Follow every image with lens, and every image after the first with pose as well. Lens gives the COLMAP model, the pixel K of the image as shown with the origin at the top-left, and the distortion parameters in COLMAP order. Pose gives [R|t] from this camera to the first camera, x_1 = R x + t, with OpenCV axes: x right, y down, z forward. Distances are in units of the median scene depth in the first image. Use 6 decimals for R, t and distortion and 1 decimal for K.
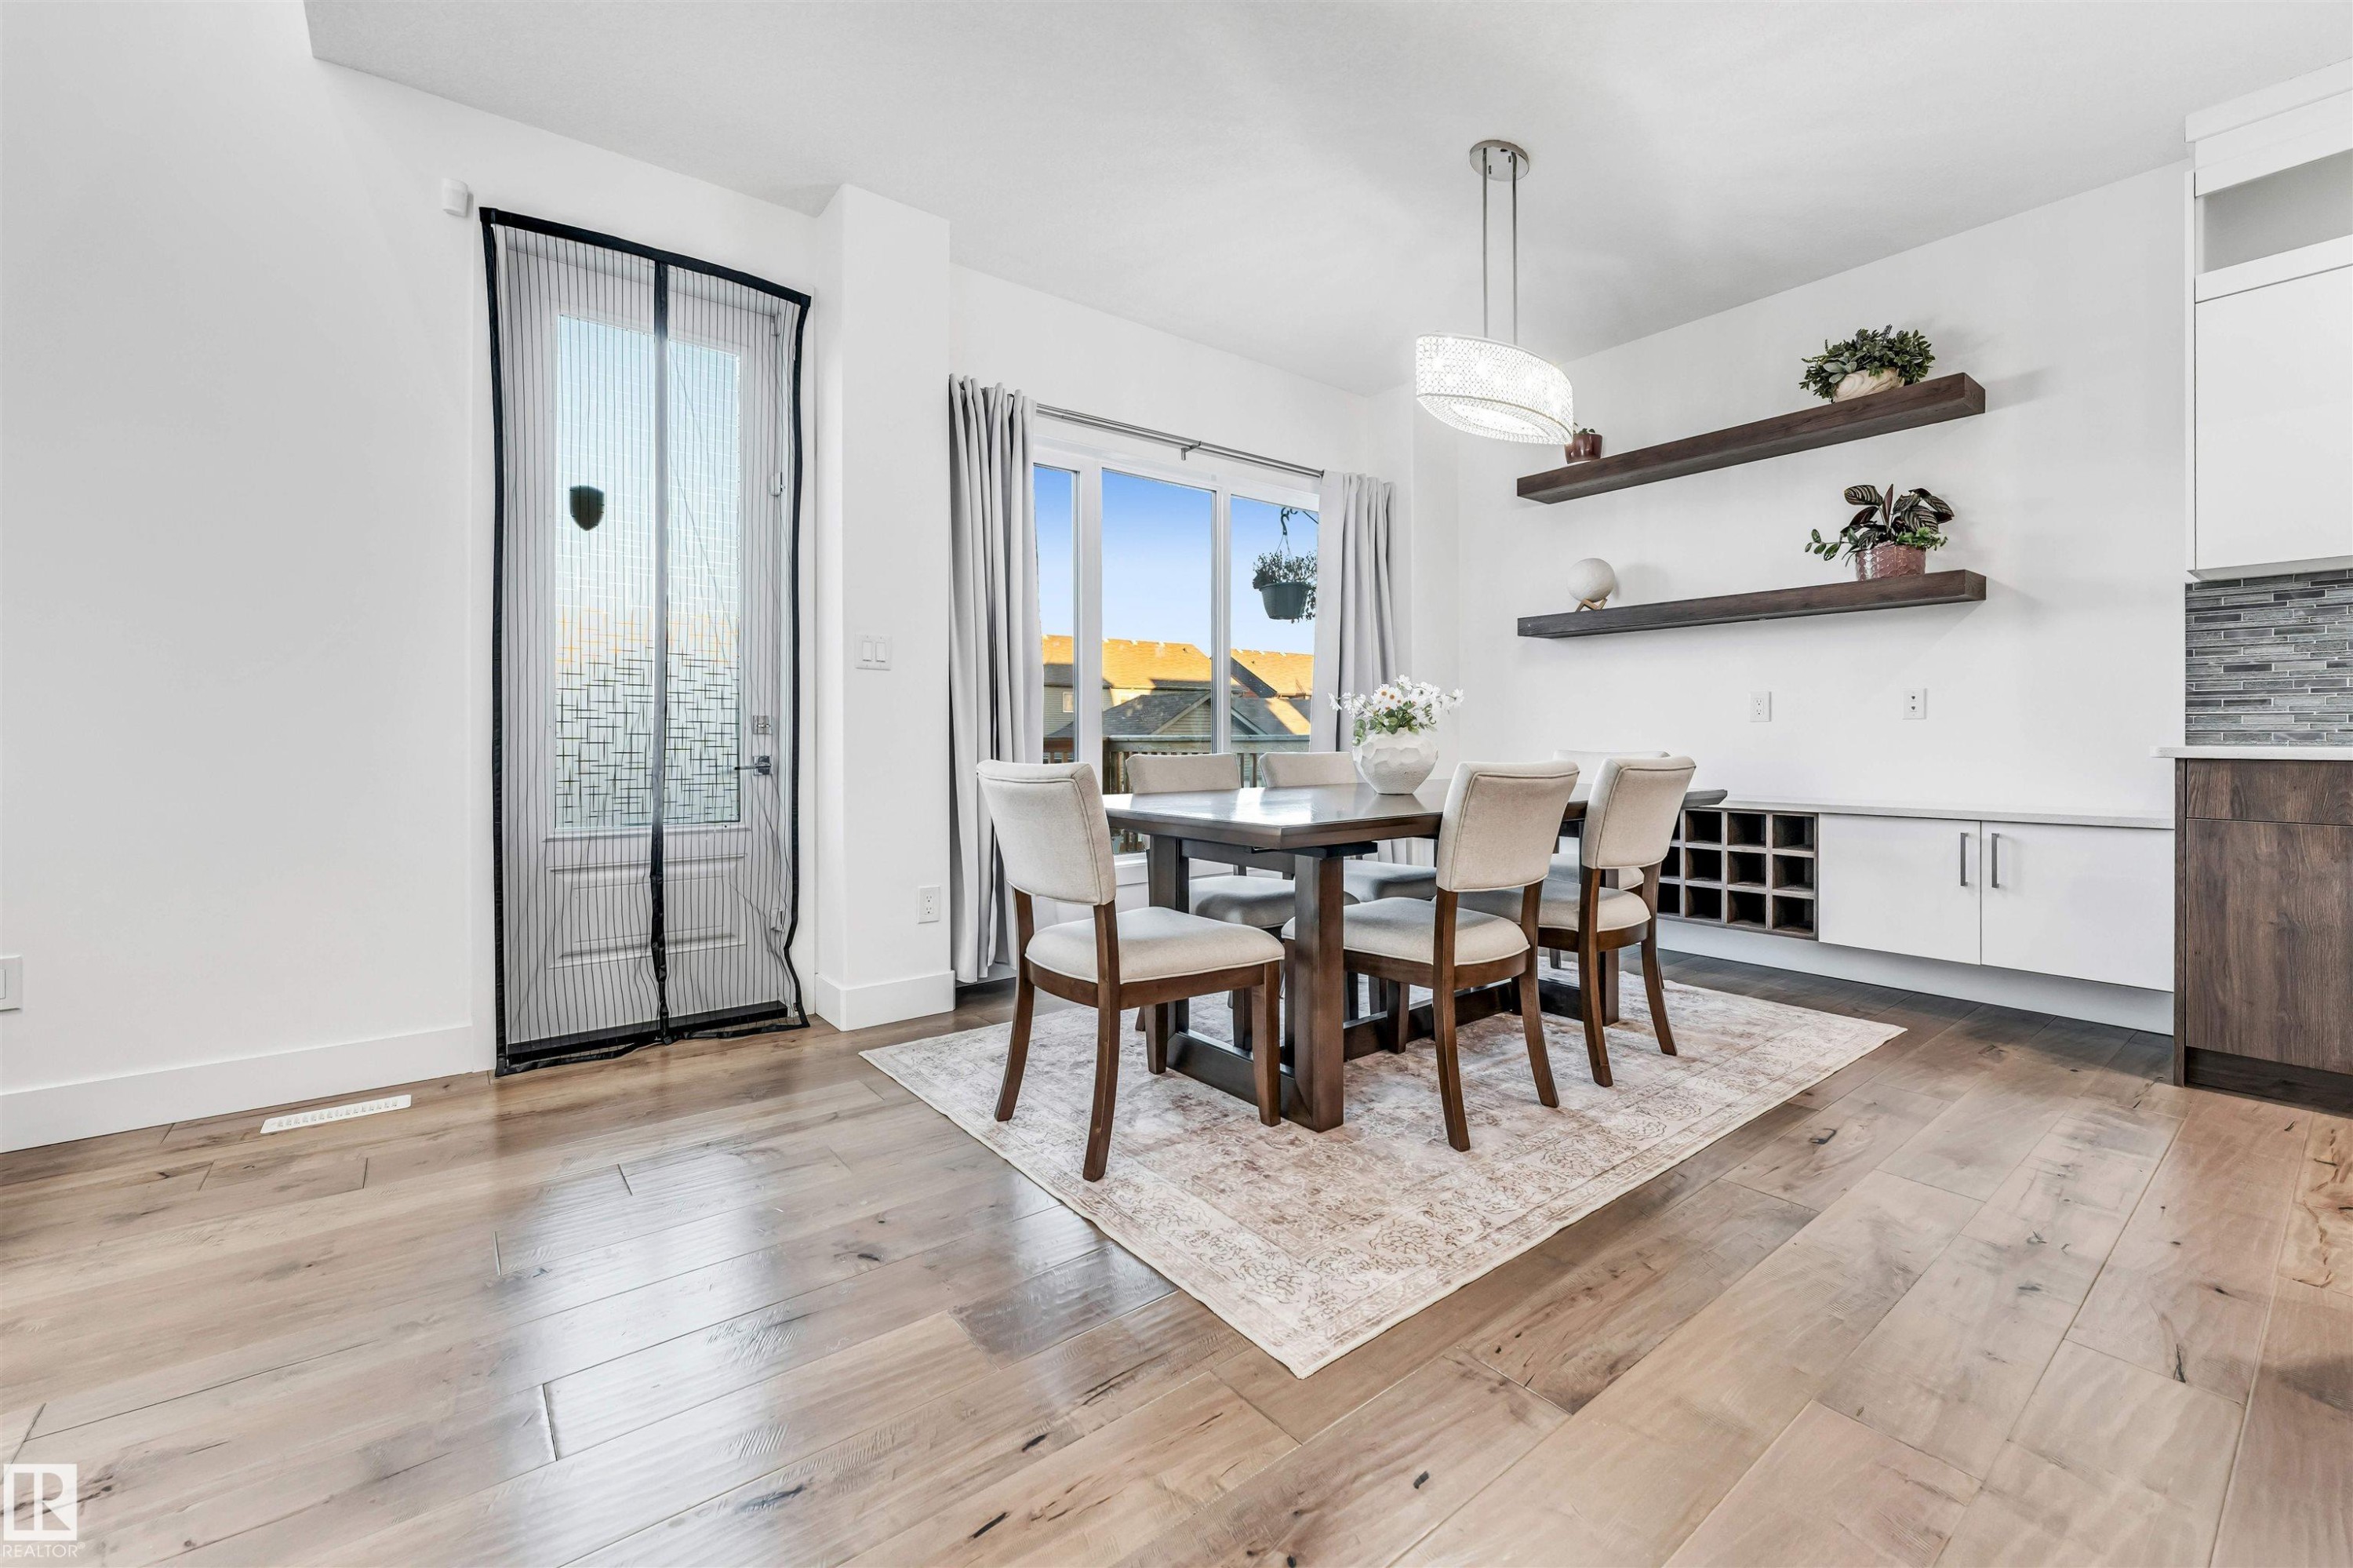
lens RADIAL K [[952.5, 0, 1164.6], [0, 952.5, 745.3], [0, 0, 1]] dist [-0.000774, 0.000007]
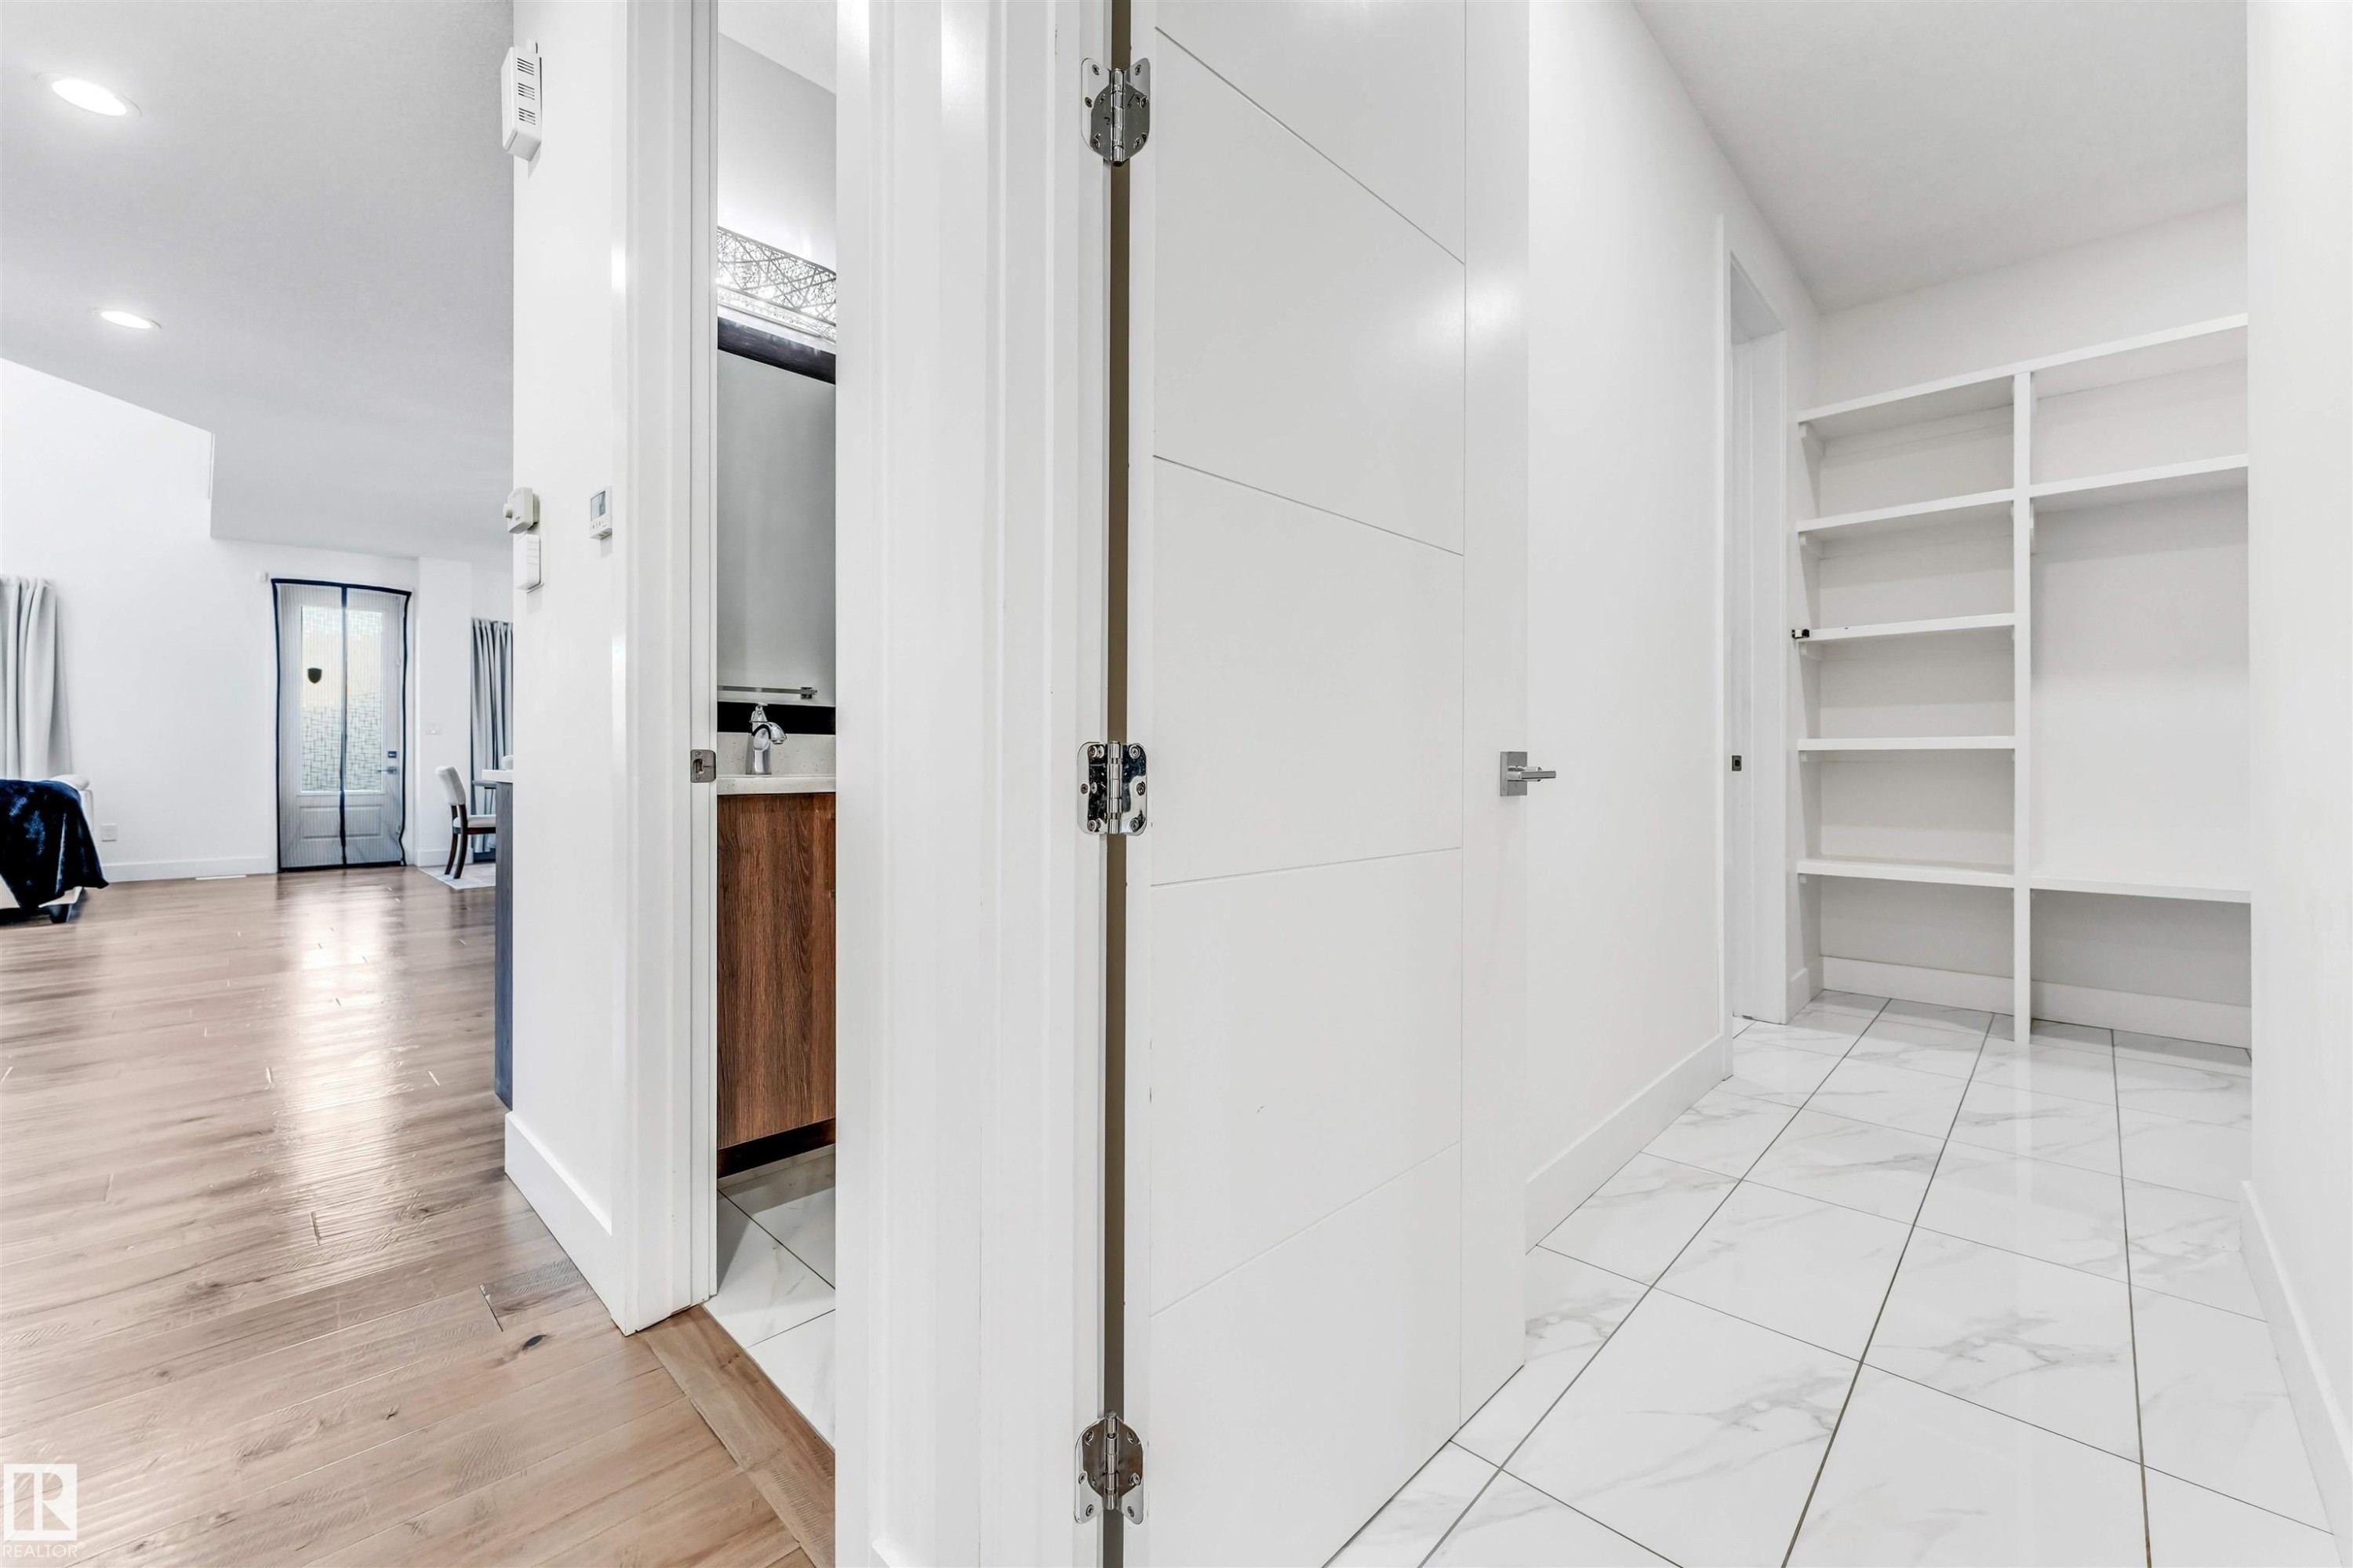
lens RADIAL K [[952.5, 0, 1178.6], [0, 952.5, 760.7], [0, 0, 1]] dist [-0.000774, 0.000007]
pose [[0.990387, 0.001352, 0.138316, 1.545757], [-0.000766, 0.999991, -0.004284, 0.006318], [-0.138321, 0.004137, 0.990379, -2.150827]]
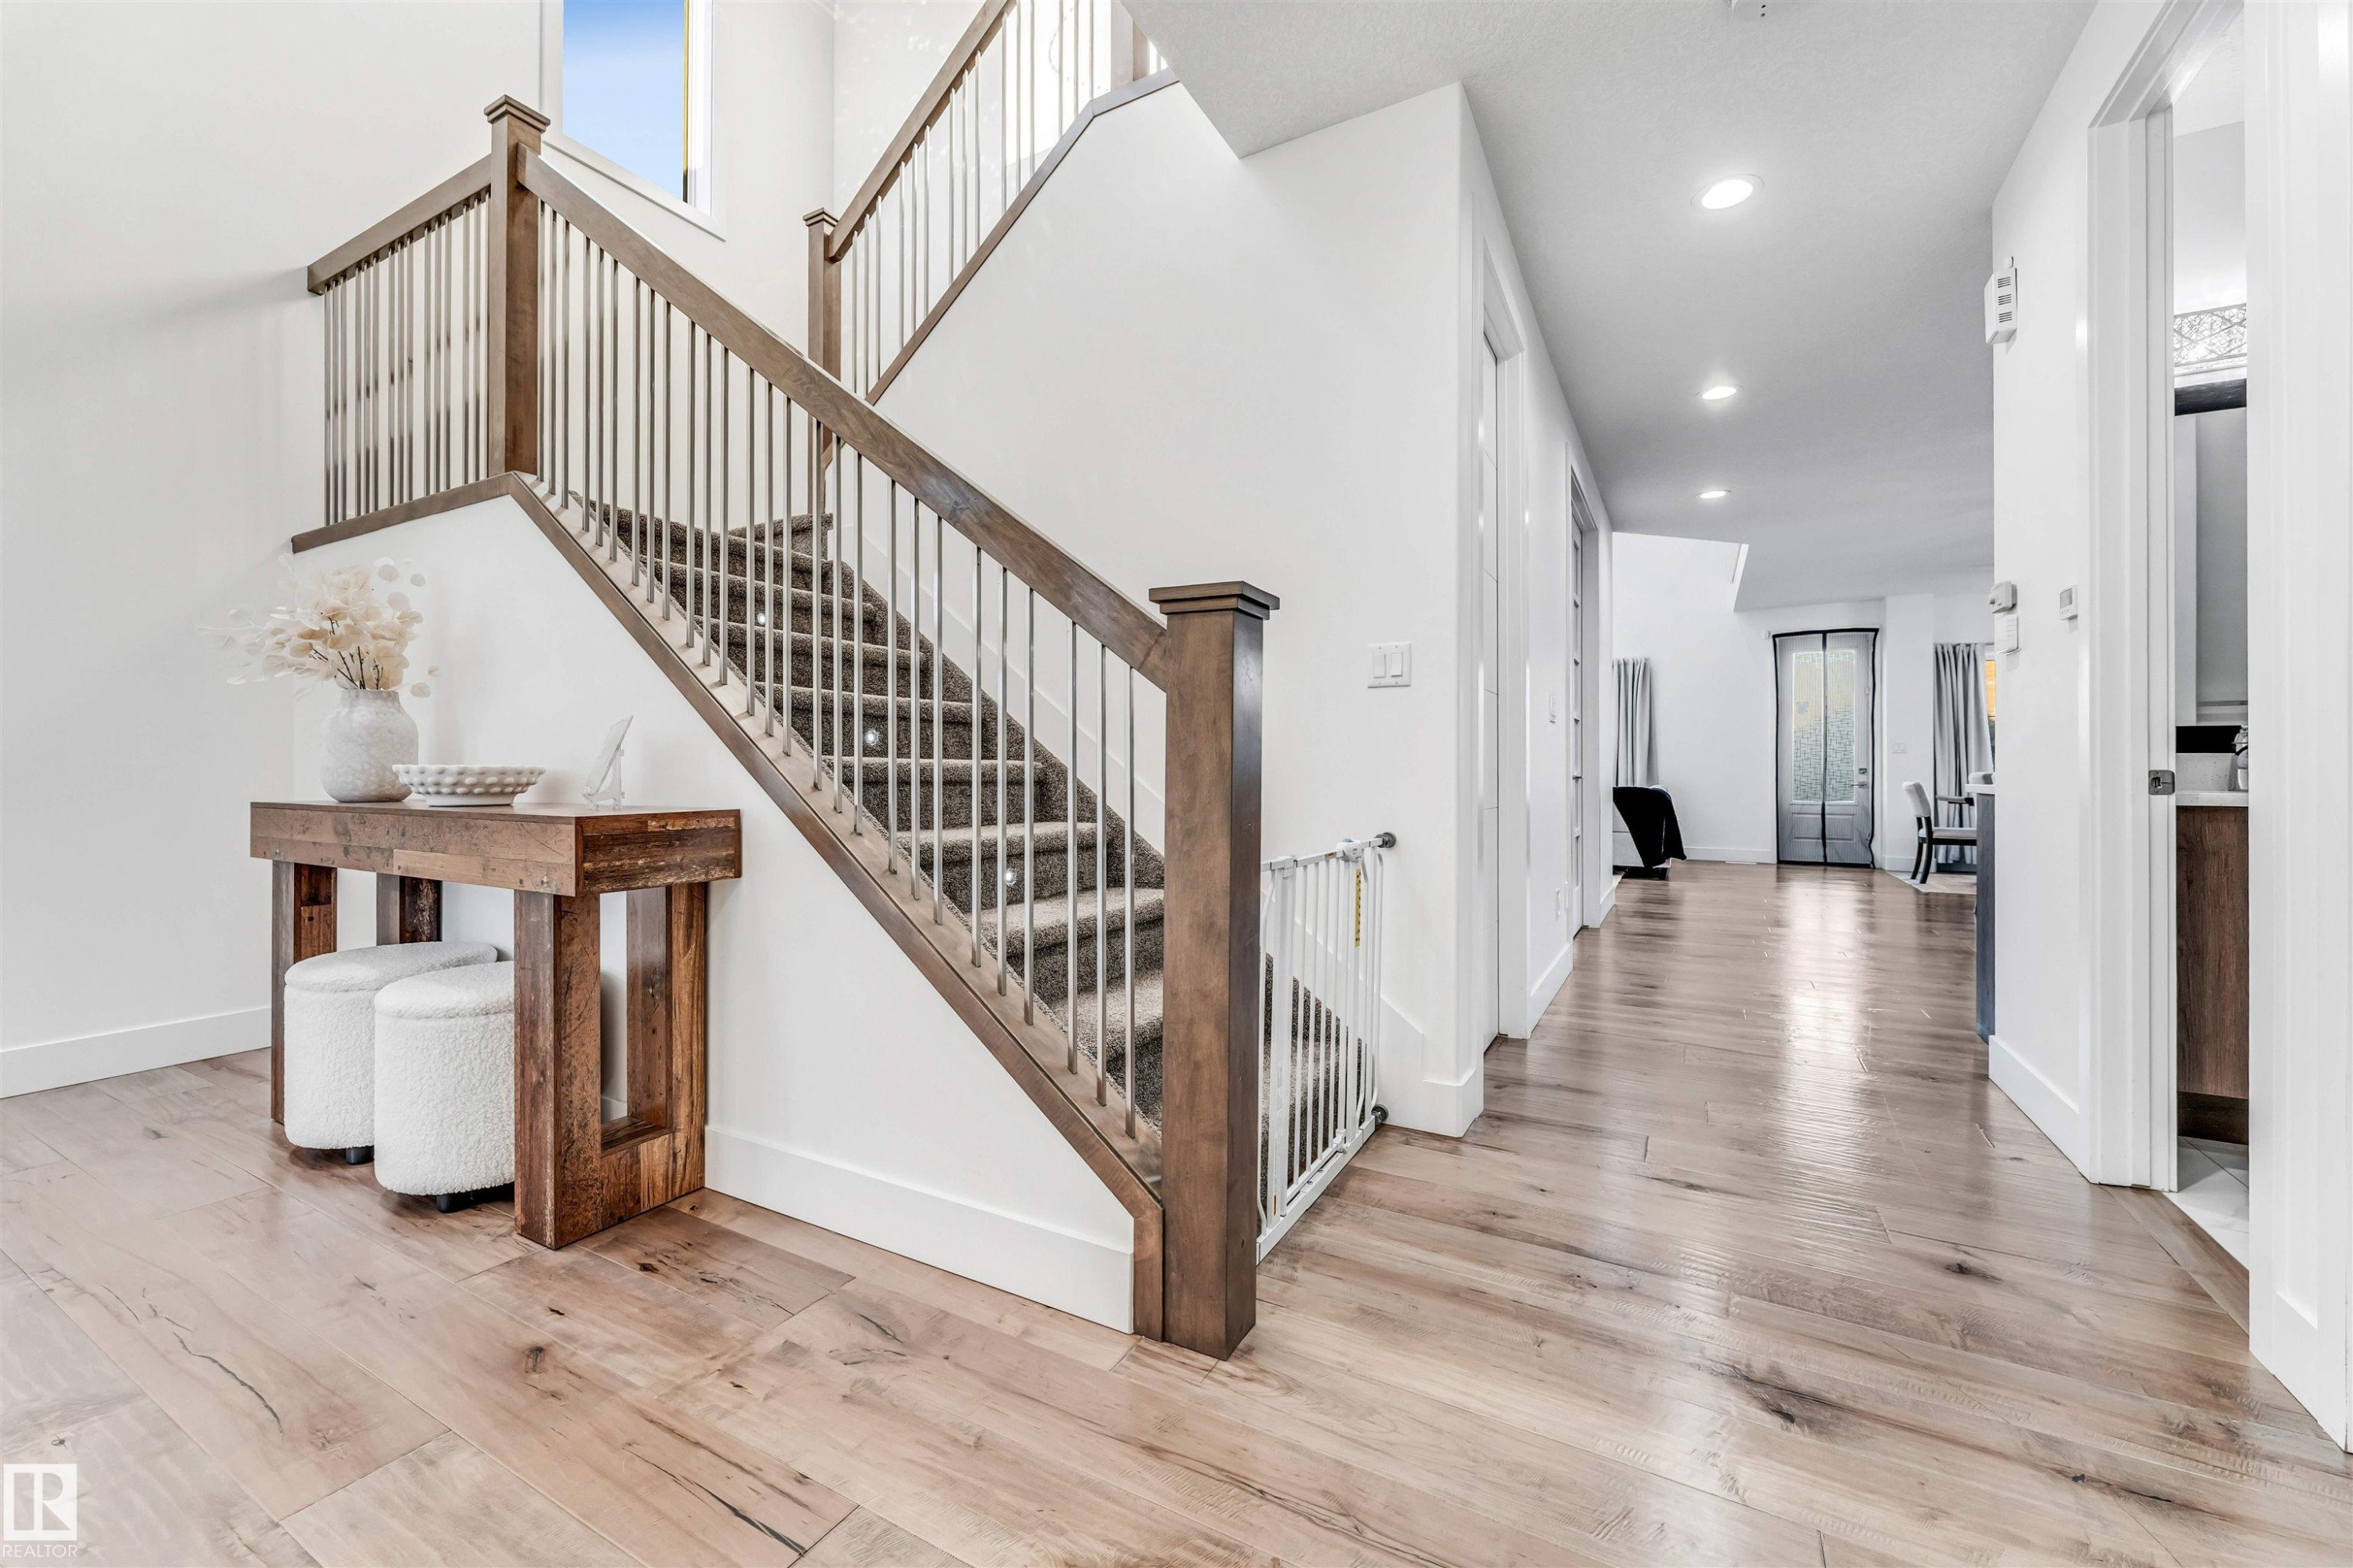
lens RADIAL K [[952.5, 0, 1148.0], [0, 952.5, 765.8], [0, 0, 1]] dist [-0.000774, 0.000007]
pose [[0.378823, -0.004645, -0.925457, 1.732798], [-0.008227, 0.999931, -0.008386, 0.006776], [0.925432, 0.010790, 0.378759, -2.565829]]
